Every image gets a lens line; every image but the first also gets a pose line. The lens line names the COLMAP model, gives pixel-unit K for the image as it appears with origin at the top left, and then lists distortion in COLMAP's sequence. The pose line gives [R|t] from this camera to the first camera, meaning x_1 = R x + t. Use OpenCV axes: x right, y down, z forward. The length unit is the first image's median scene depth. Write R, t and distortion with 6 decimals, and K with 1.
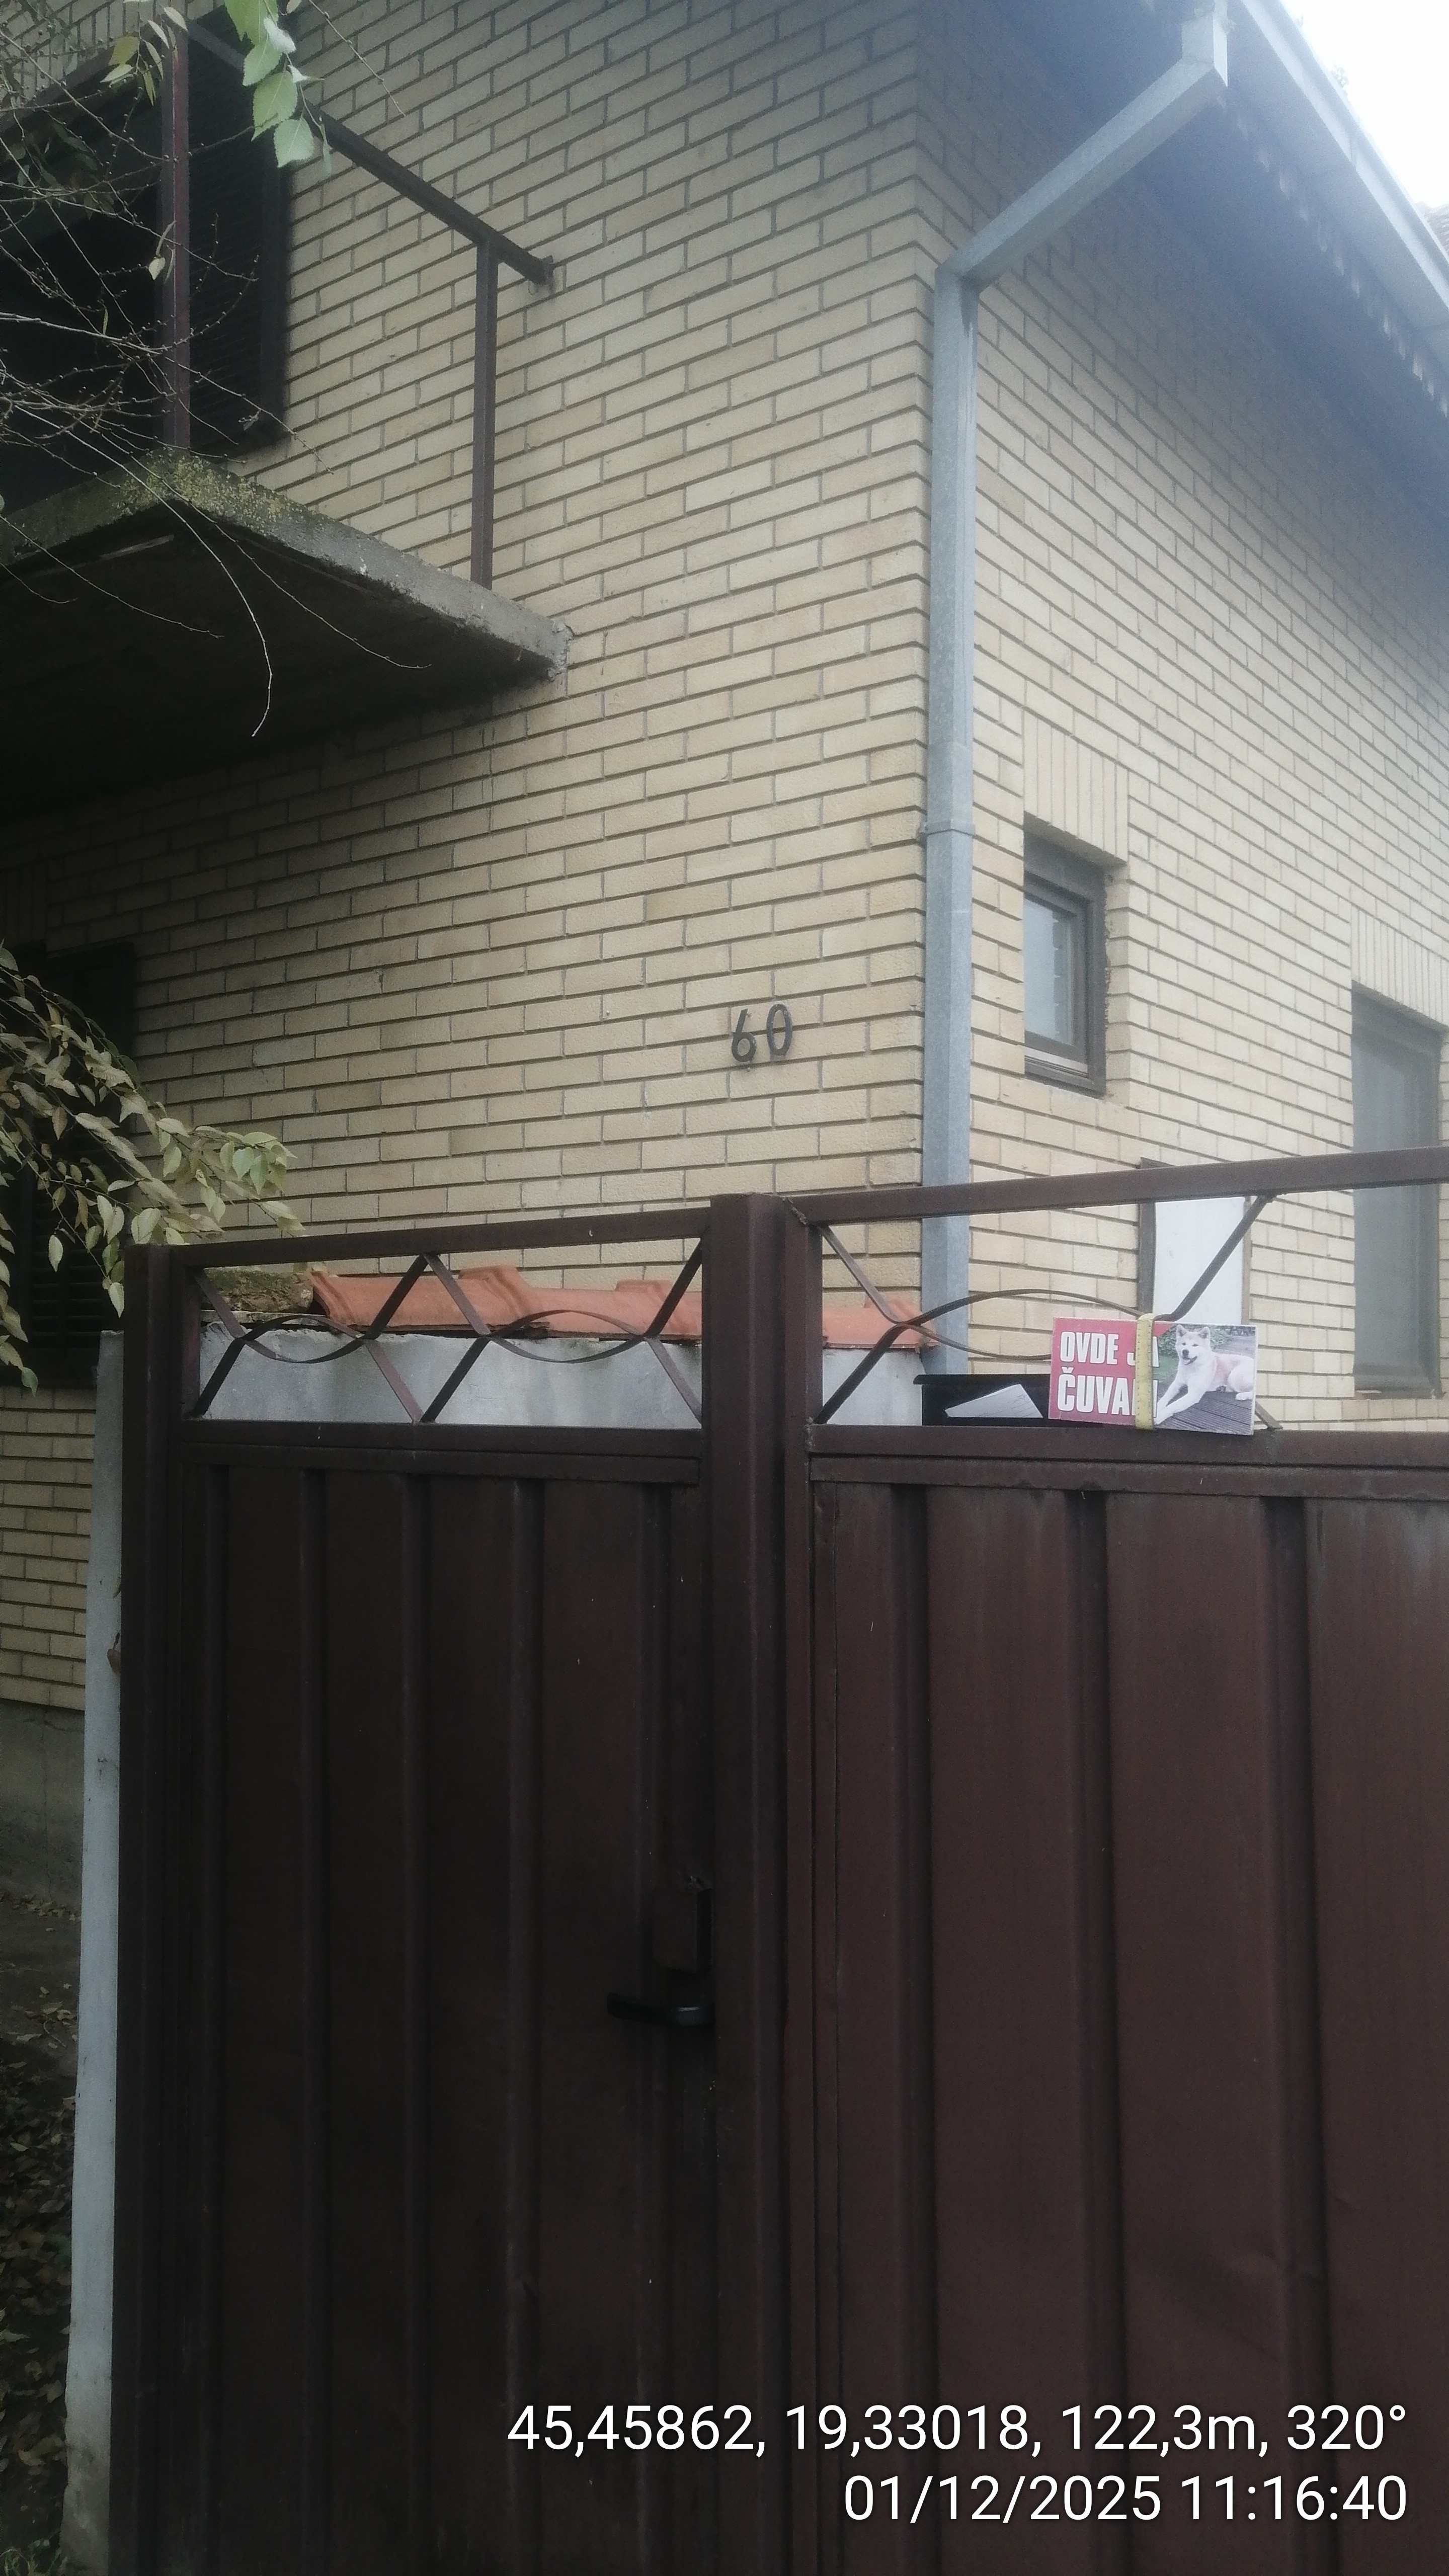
lens RADIAL K [[2002.0, 0, 724.5], [0, 2002.0, 1288.0], [0, 0, 1]] dist [-0.004972, -0.004023]
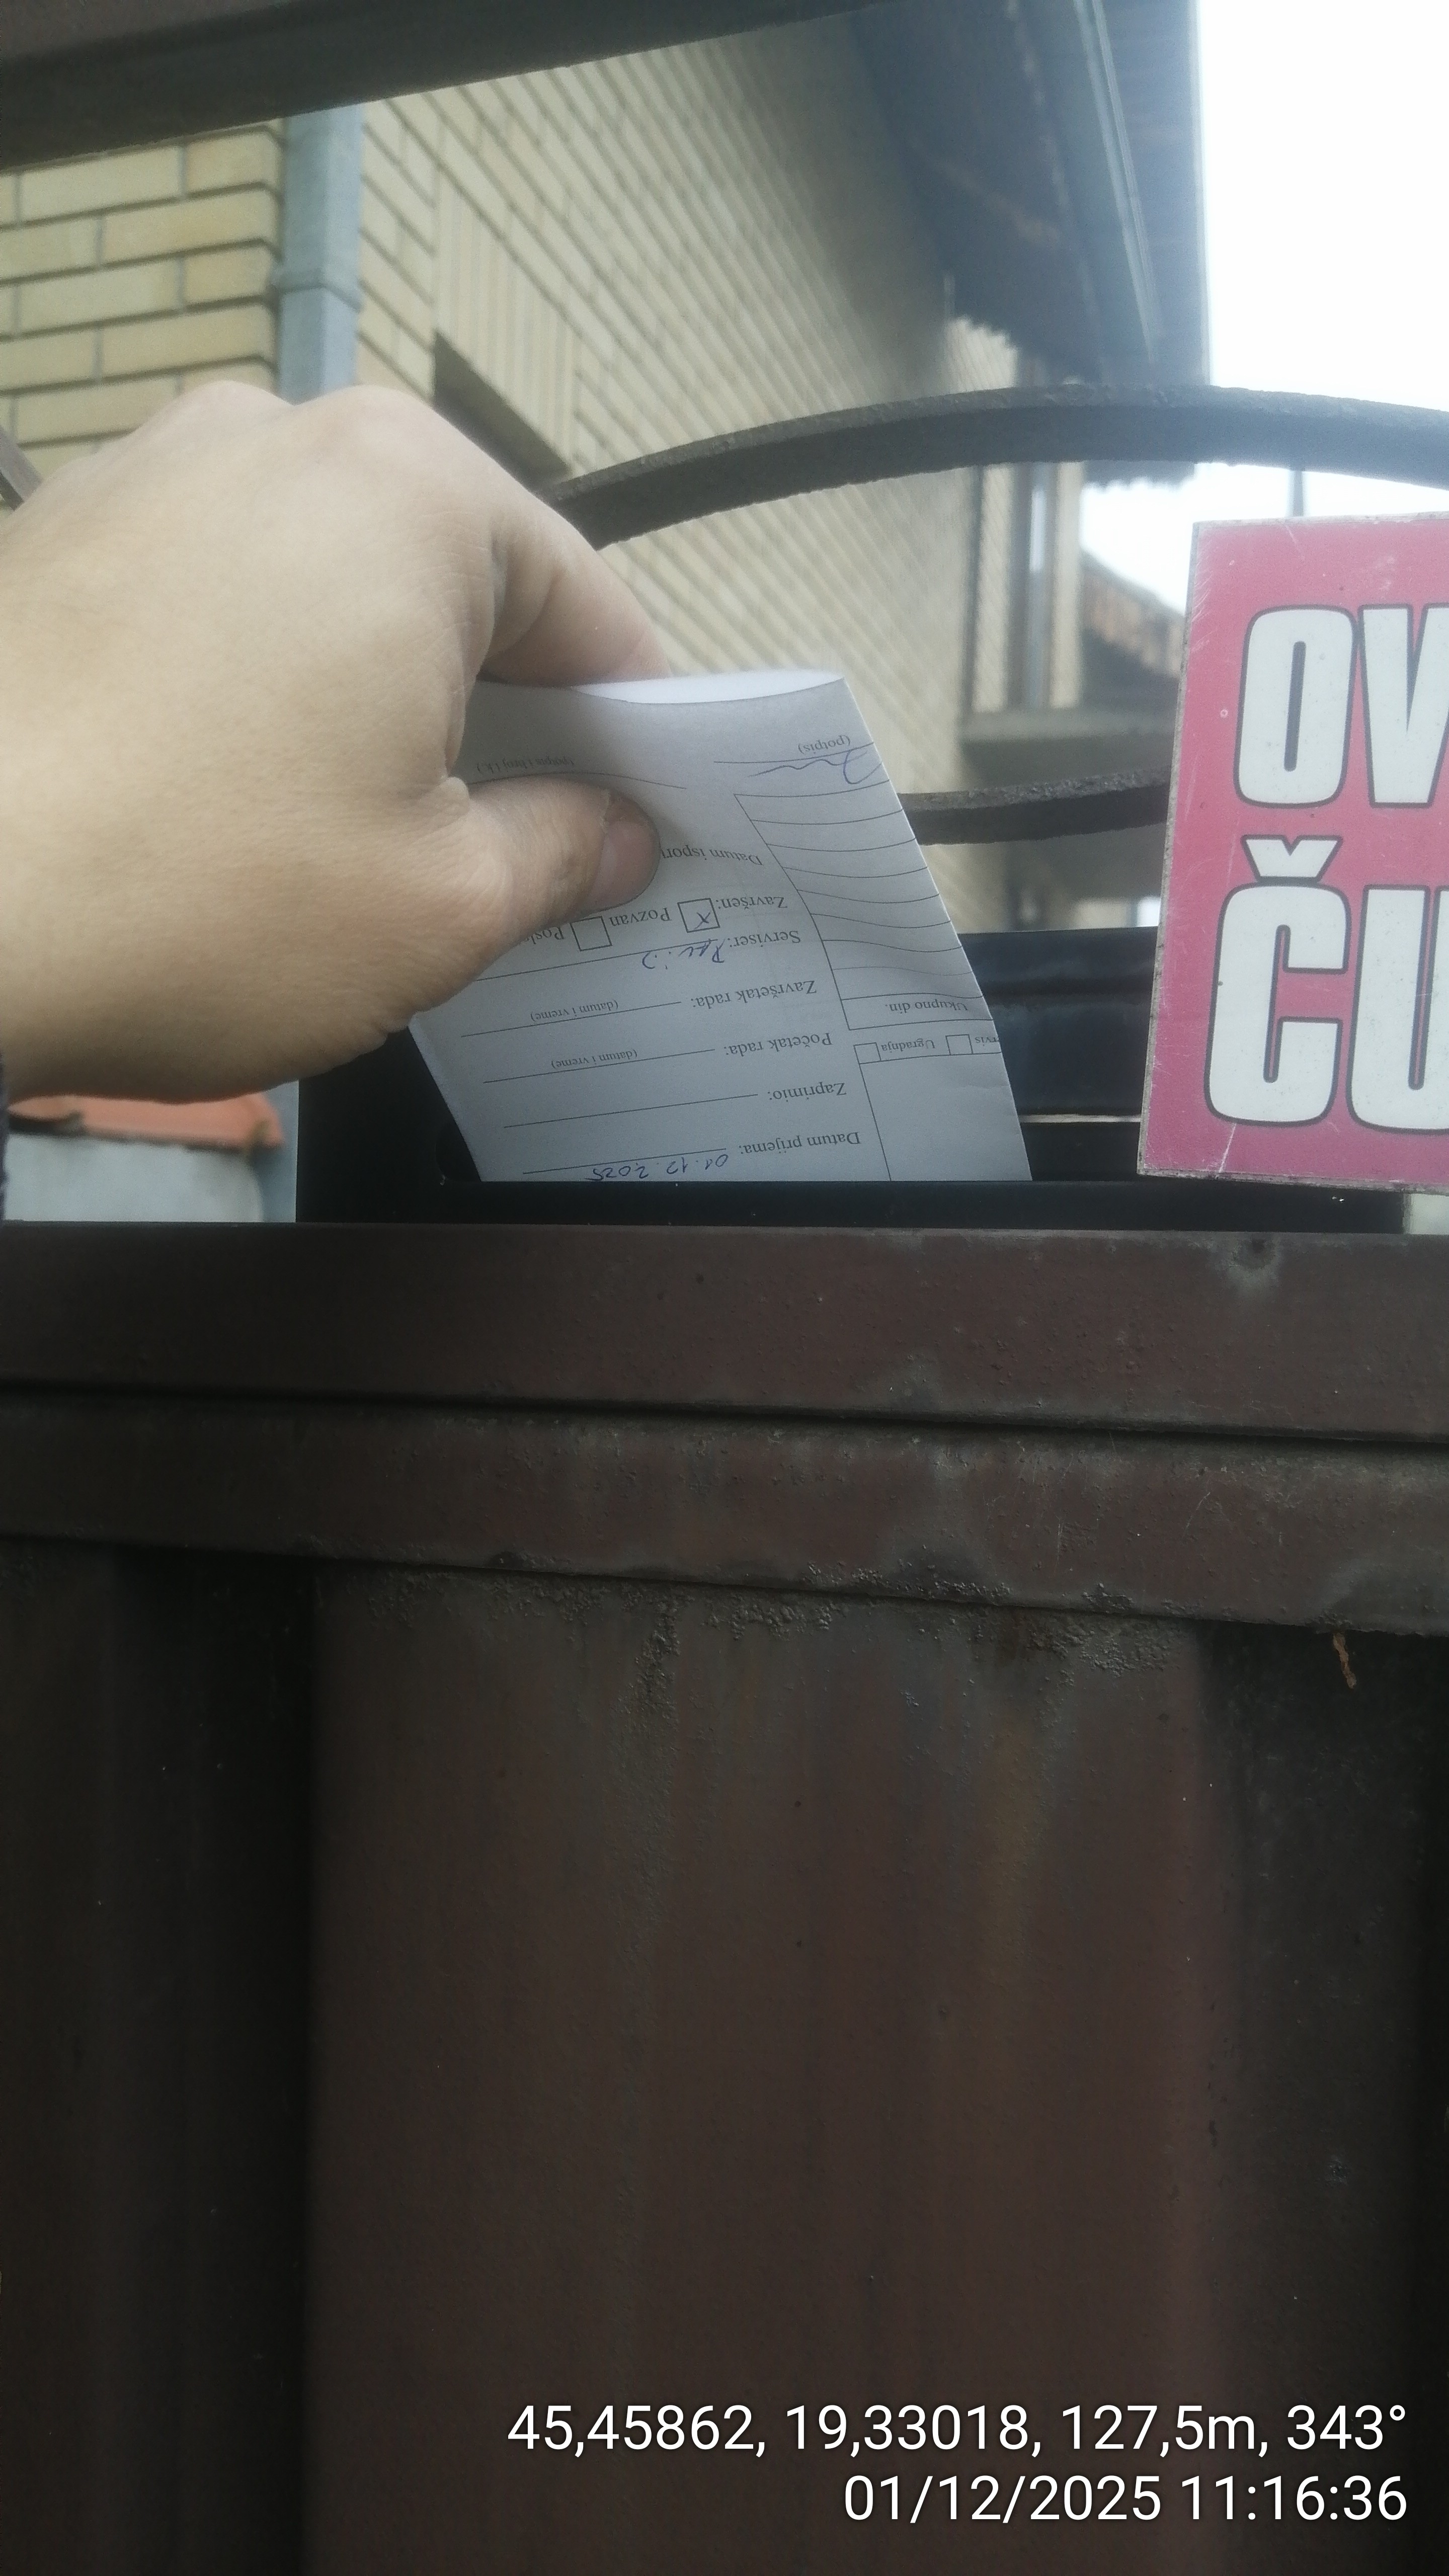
lens RADIAL K [[2002.0, 0, 724.5], [0, 2002.0, 1288.0], [0, 0, 1]] dist [-0.004972, -0.004023]
pose [[0.944857, 0.013158, 0.327218, 0.034615], [-0.036167, 0.997273, 0.064334, 0.028142], [-0.325479, -0.072621, 0.942756, 0.372654]]
